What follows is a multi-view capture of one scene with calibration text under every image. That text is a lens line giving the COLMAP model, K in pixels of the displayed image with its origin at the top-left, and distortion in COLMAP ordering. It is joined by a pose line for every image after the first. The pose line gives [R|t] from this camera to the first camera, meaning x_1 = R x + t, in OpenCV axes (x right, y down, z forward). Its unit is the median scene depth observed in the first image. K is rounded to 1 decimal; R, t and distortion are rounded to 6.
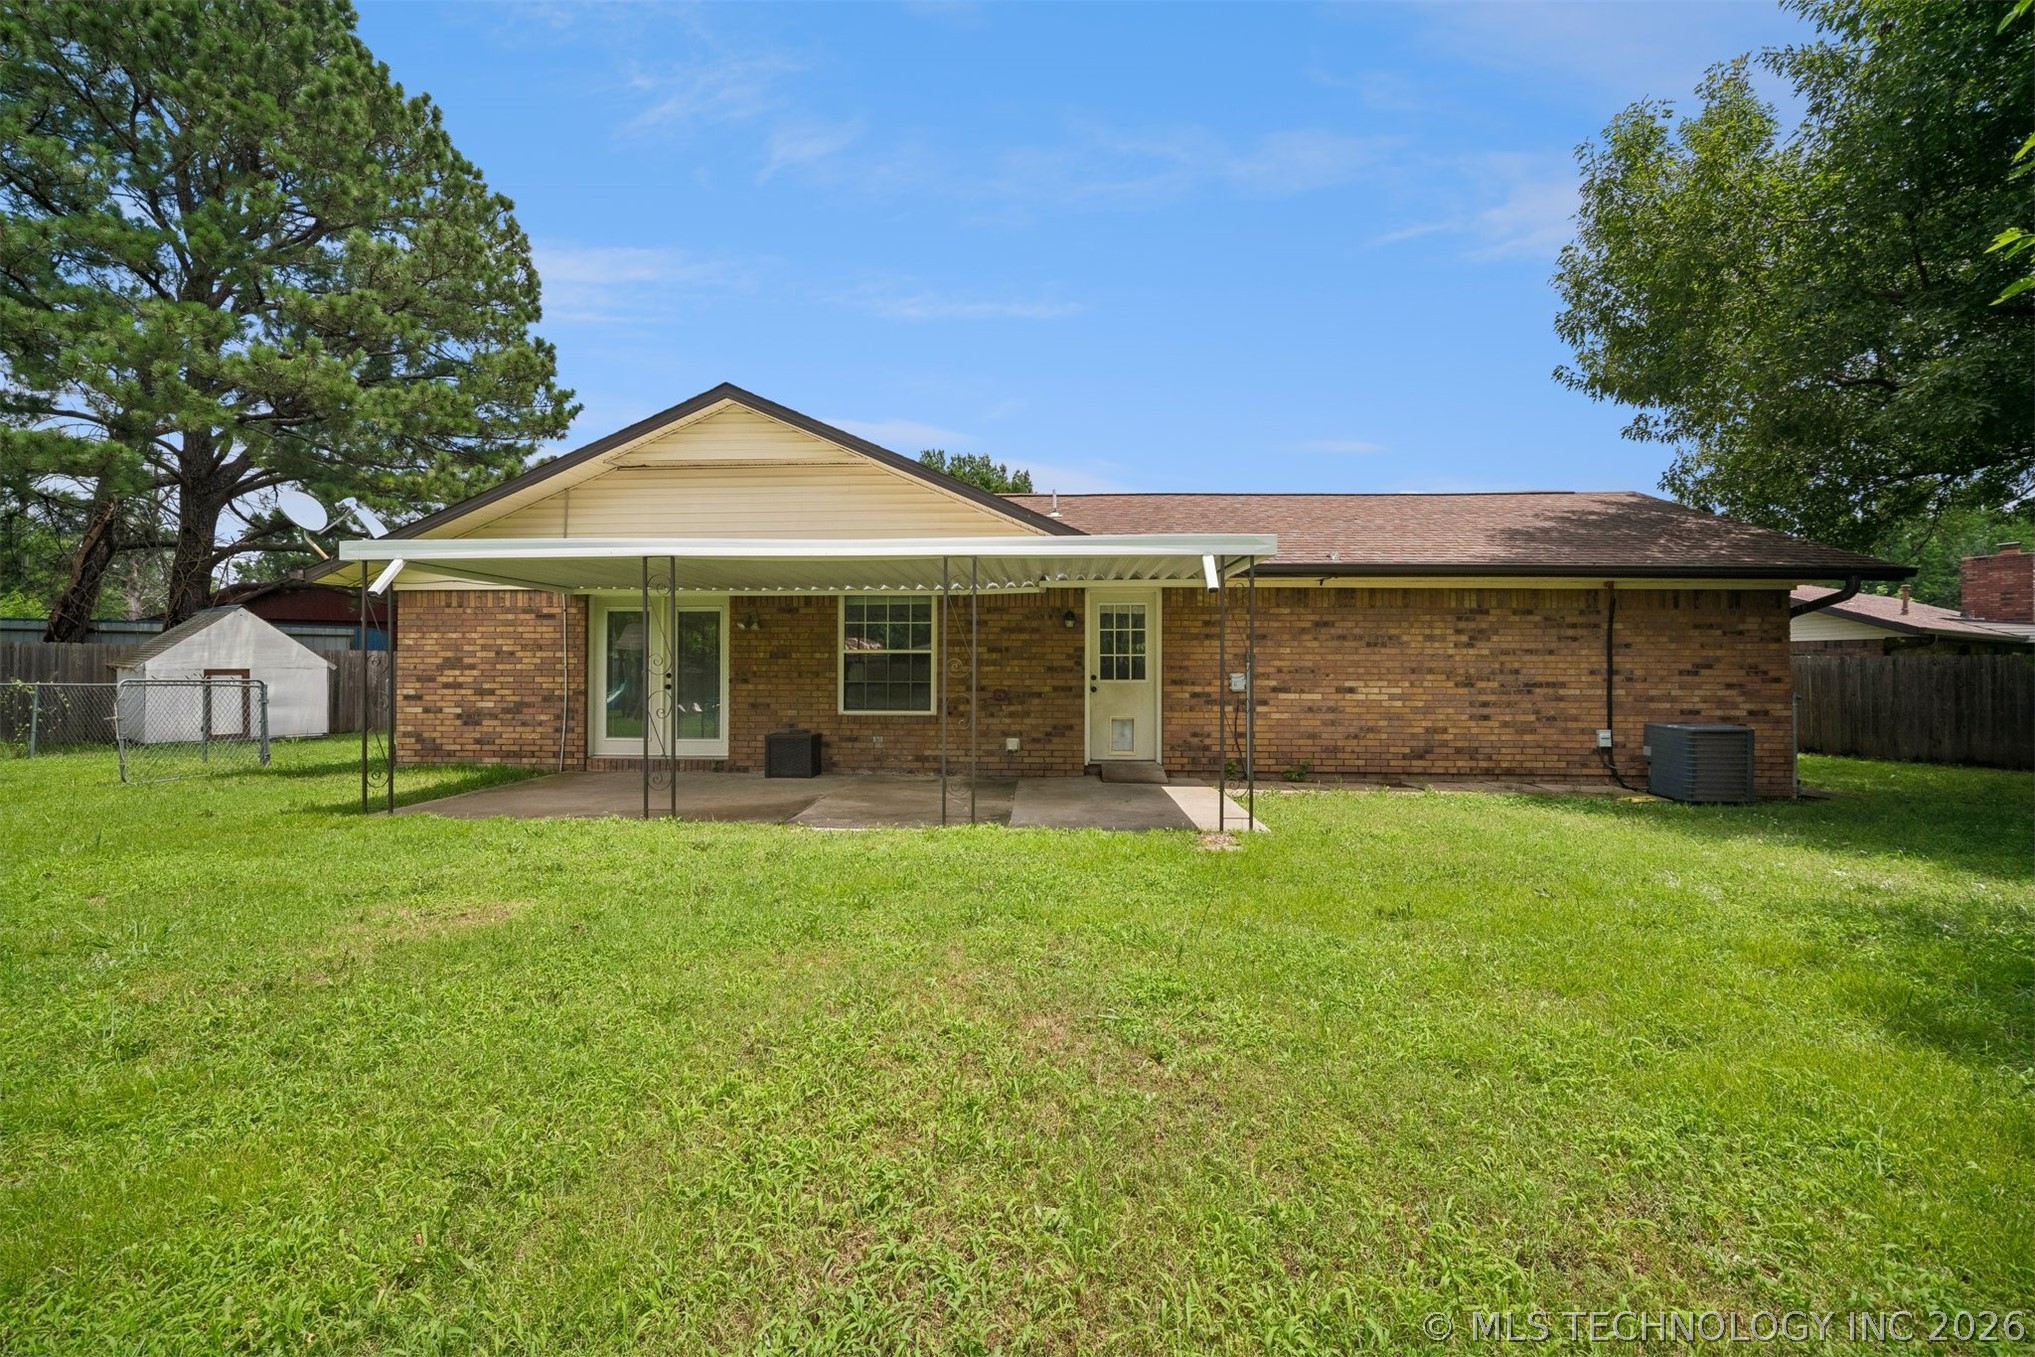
lens RADIAL K [[827.4, 0, 1022.9], [0, 827.4, 667.7], [0, 0, 1]] dist [-0.007827, 0.000462]
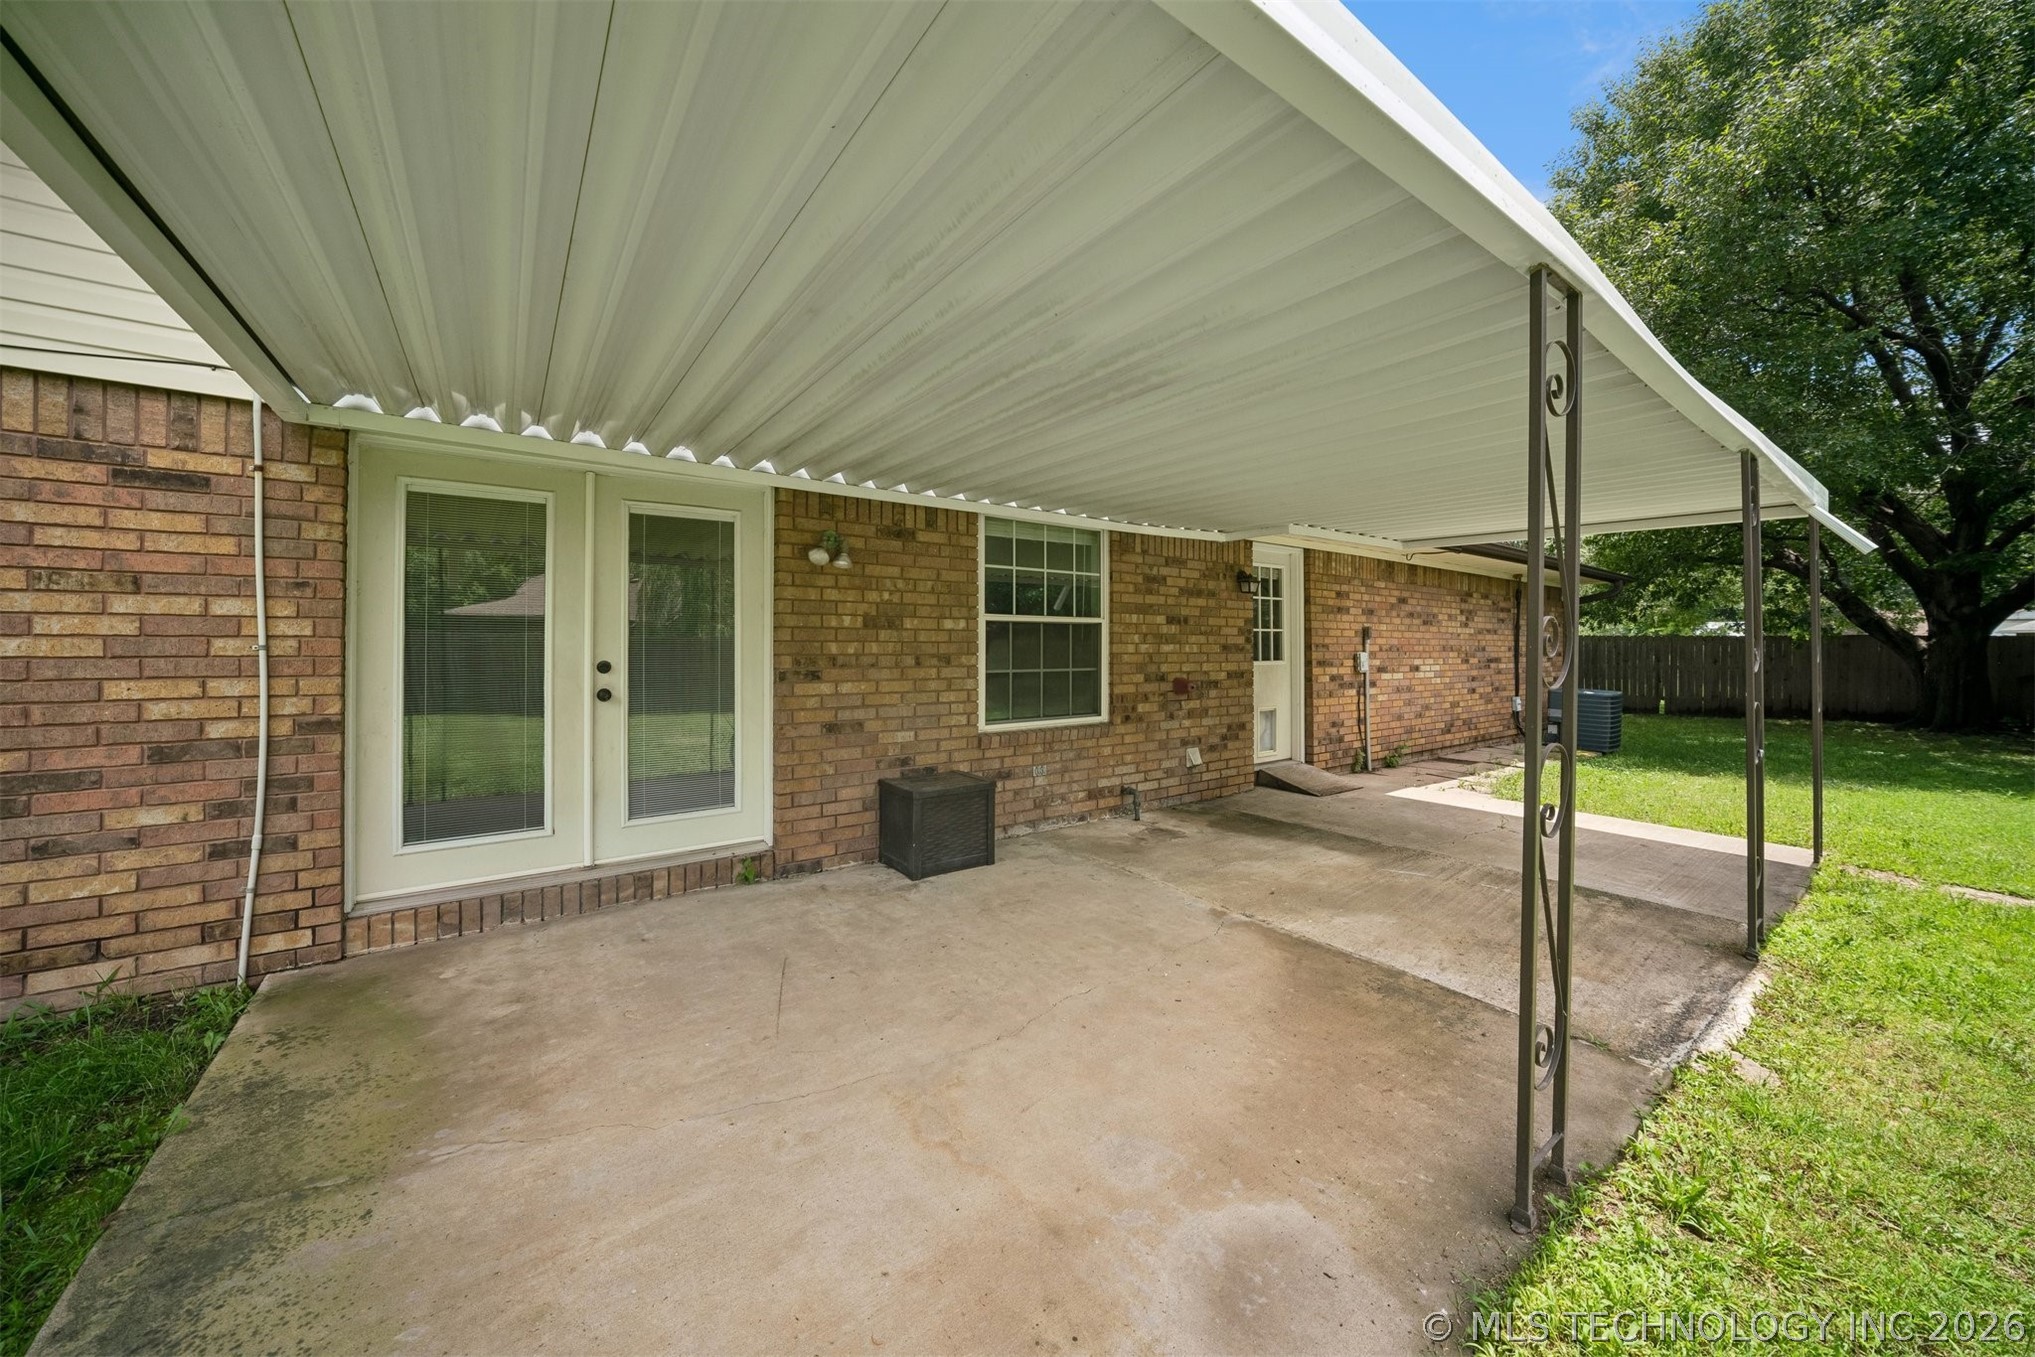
lens RADIAL K [[715.9, 0, 1011.2], [0, 715.9, 638.2], [0, 0, 1]] dist [-0.021404, 0.004995]
pose [[0.785250, 0.004400, 0.619163, -0.499718], [-0.004230, 0.999990, -0.001742, -0.005217], [-0.619164, -0.001251, 0.785261, 0.616044]]
